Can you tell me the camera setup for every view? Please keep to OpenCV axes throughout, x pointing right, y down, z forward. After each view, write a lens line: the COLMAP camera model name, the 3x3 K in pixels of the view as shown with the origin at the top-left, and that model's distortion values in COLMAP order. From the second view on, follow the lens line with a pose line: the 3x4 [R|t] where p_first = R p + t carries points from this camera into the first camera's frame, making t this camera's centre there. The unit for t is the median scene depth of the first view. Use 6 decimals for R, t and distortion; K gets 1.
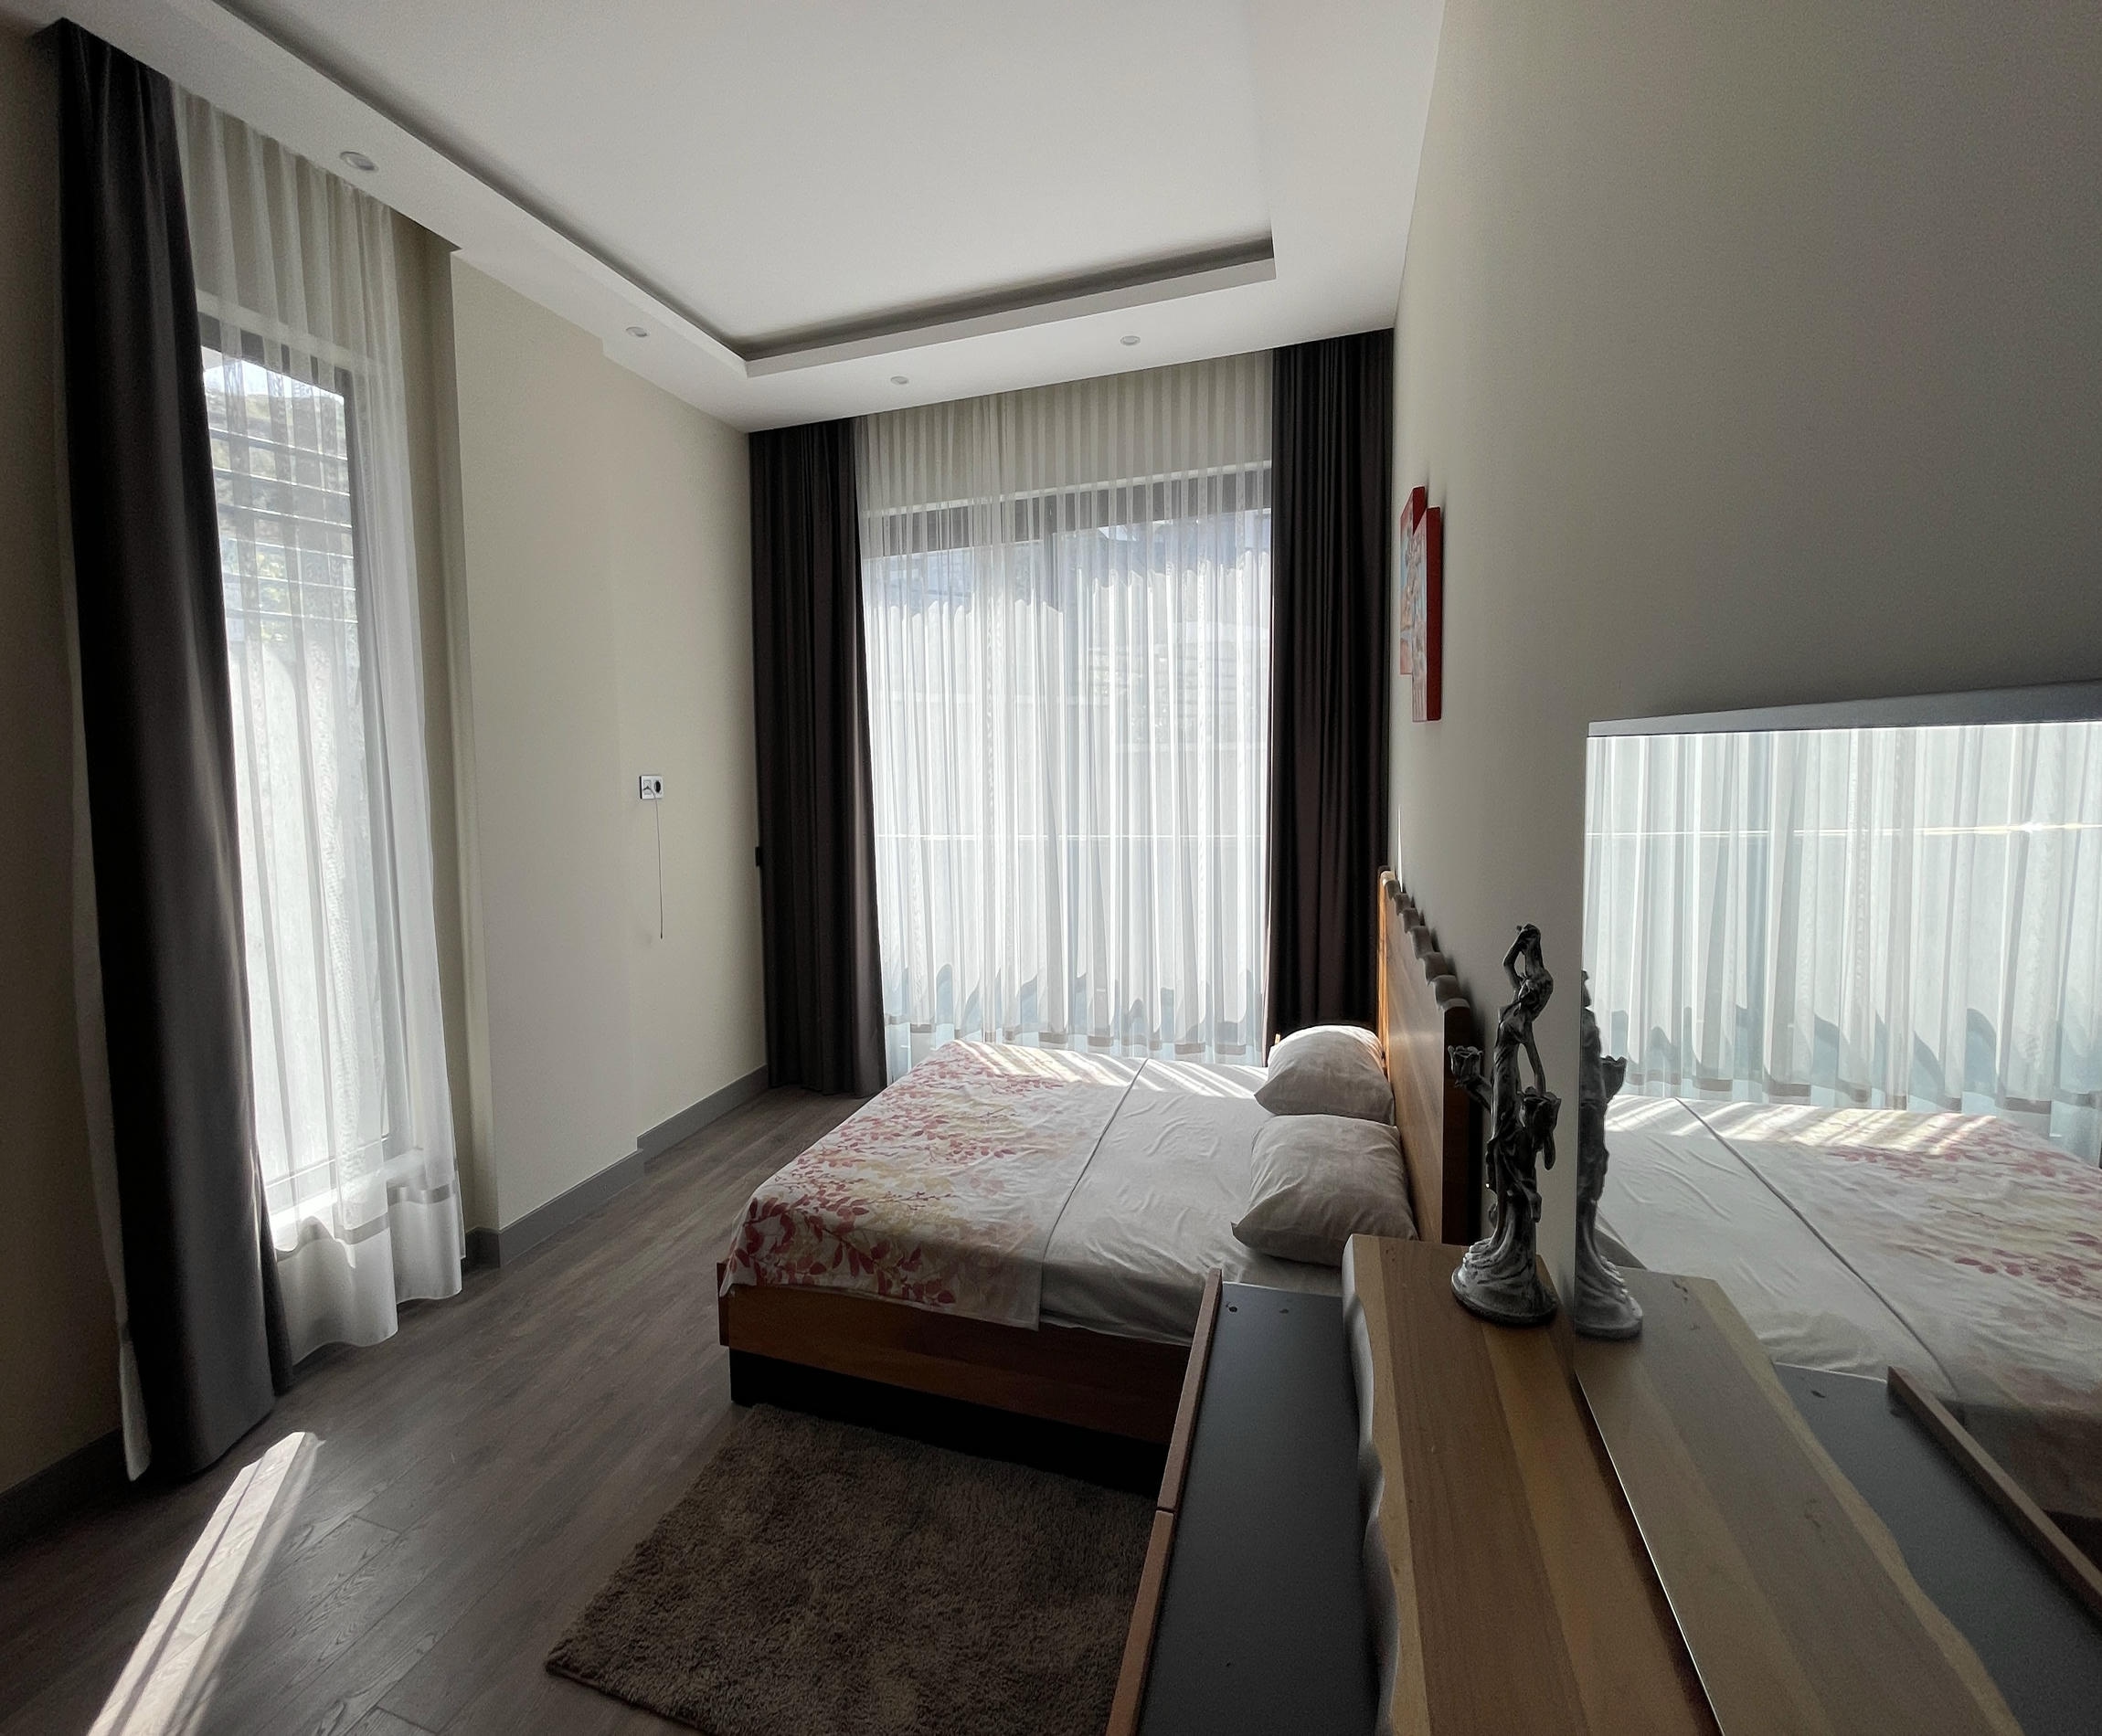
lens RADIAL K [[851.7, 0, 1049.1], [0, 851.7, 795.0], [0, 0, 1]] dist [0.000759, 0.000059]
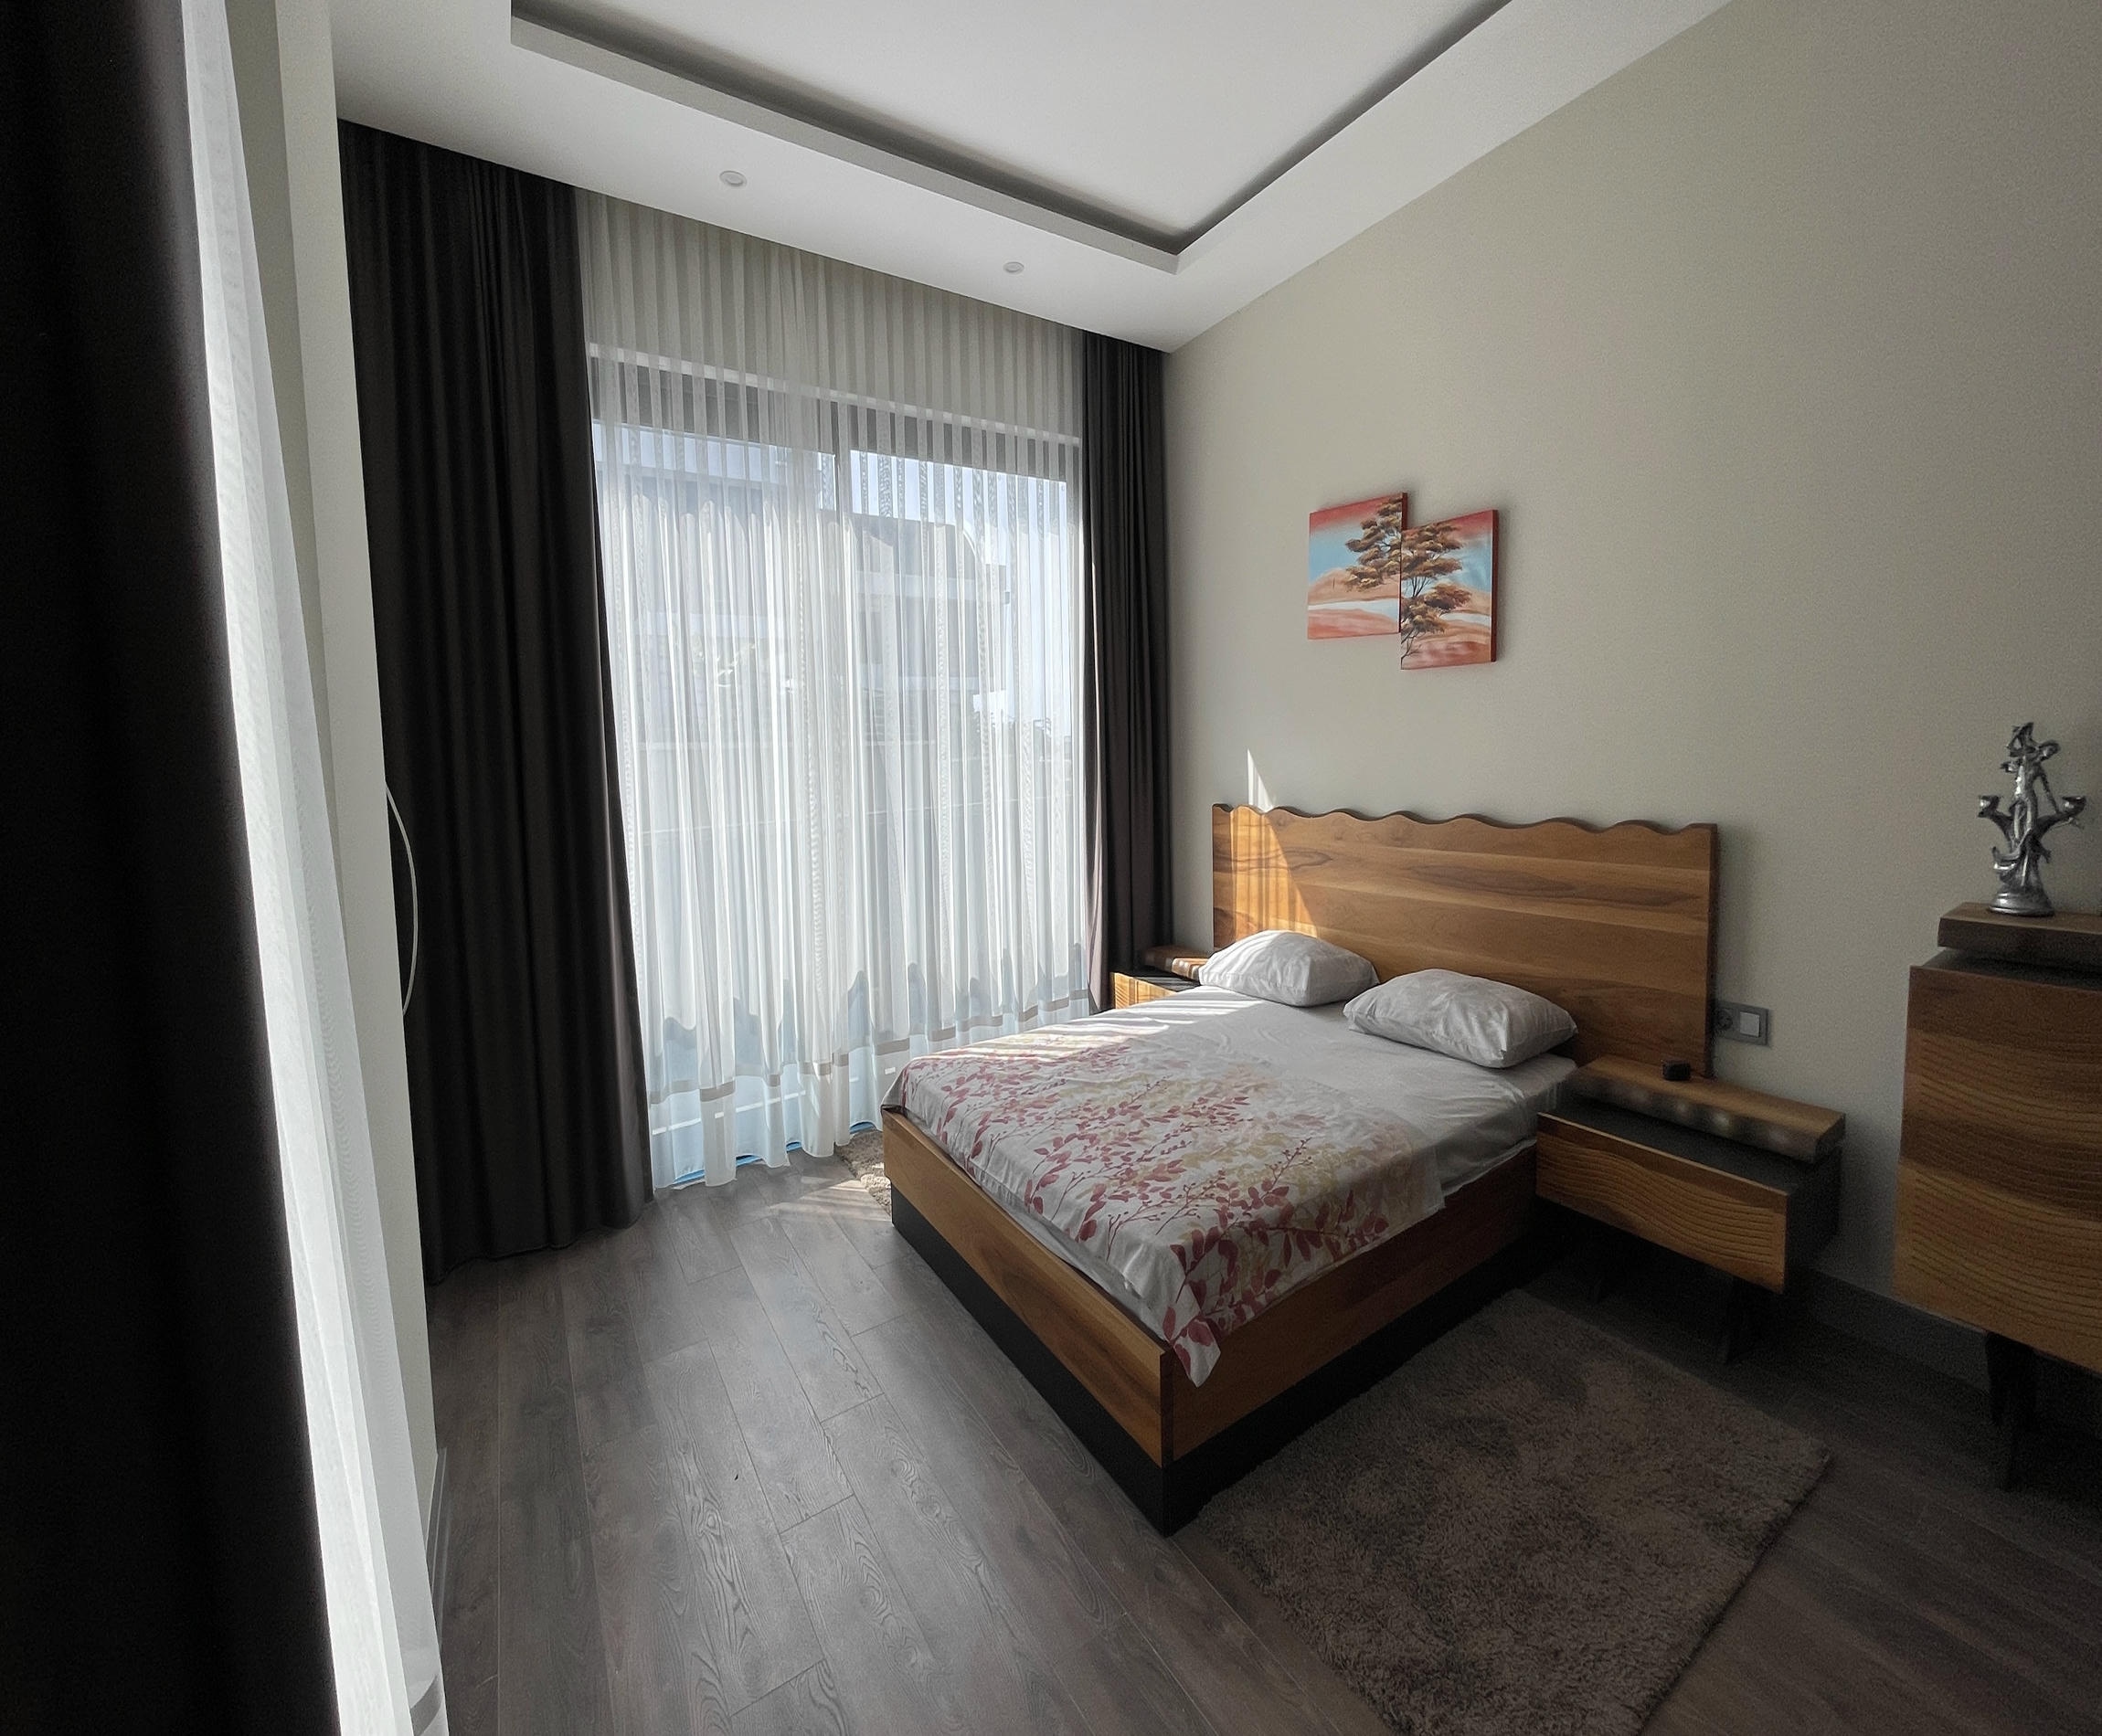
lens RADIAL K [[851.7, 0, 1049.1], [0, 851.7, 795.0], [0, 0, 1]] dist [0.000759, 0.000059]
pose [[0.633683, -0.047541, 0.772131, -0.796375], [0.060793, 0.998083, 0.011560, 0.049615], [-0.771200, 0.039615, 0.635359, 0.482226]]
